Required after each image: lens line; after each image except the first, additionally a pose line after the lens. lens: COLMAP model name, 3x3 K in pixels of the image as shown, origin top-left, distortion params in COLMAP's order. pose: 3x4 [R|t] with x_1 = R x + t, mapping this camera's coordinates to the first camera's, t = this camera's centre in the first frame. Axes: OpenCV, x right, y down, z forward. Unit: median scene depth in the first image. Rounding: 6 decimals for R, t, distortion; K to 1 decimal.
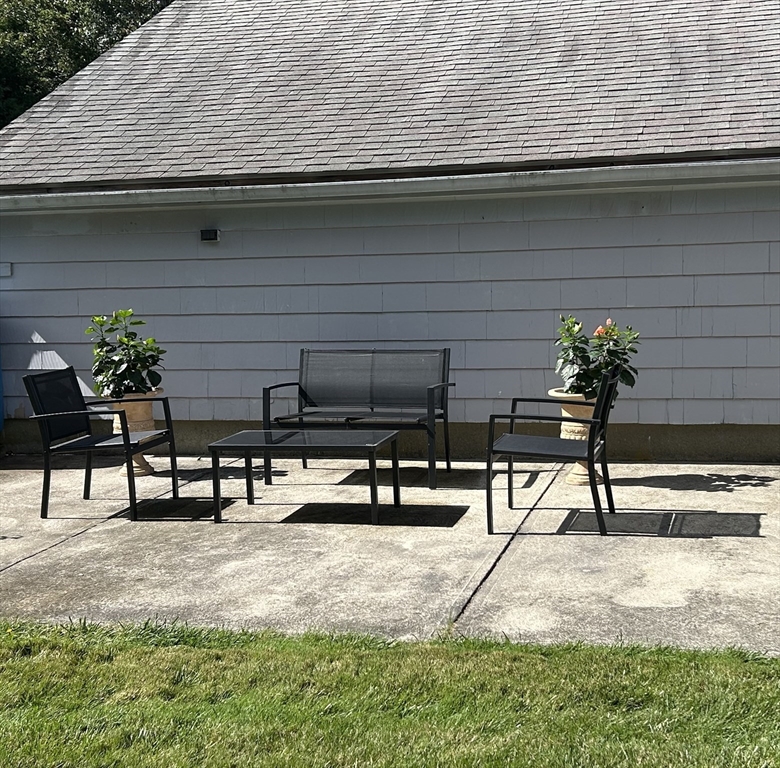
lens RADIAL K [[1287.6, 0, 390.4], [0, 1287.6, 384.7], [0, 0, 1]] dist [0.016466, 0.000000]
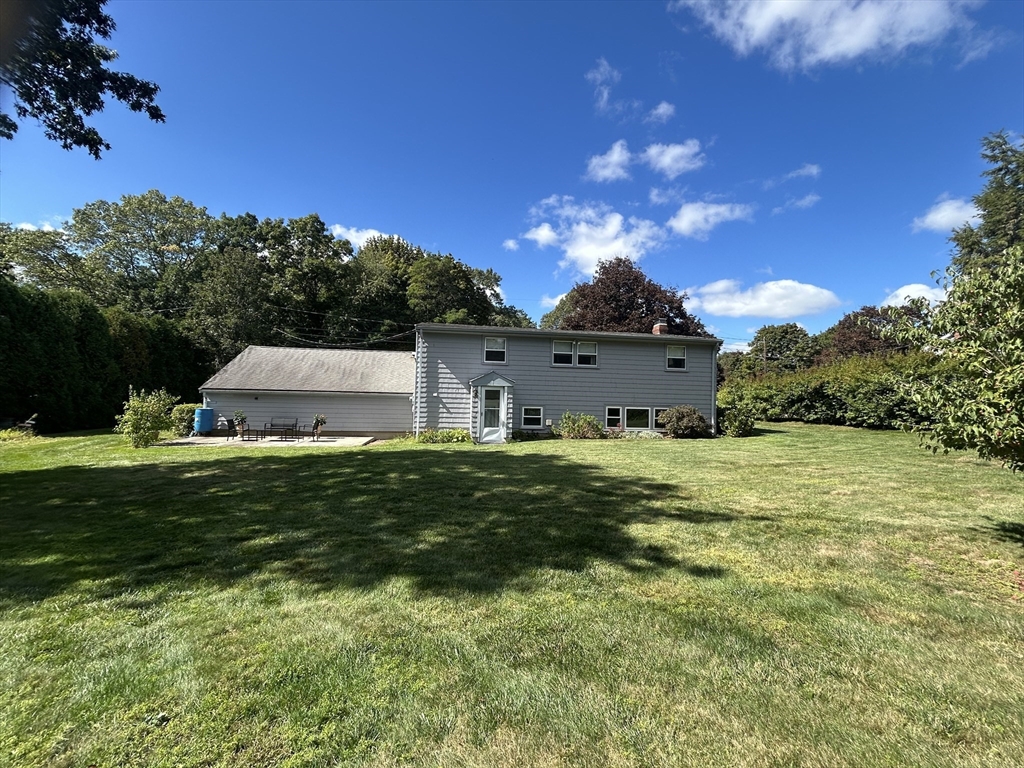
lens RADIAL K [[442.2, 0, 511.9], [0, 442.2, 380.7], [0, 0, 1]] dist [-0.013472, 0.001353]
pose [[0.906611, 0.064989, 0.416932, 0.081579], [-0.009535, 0.990972, -0.133732, 0.068356], [-0.421859, 0.117267, 0.899046, -1.418554]]
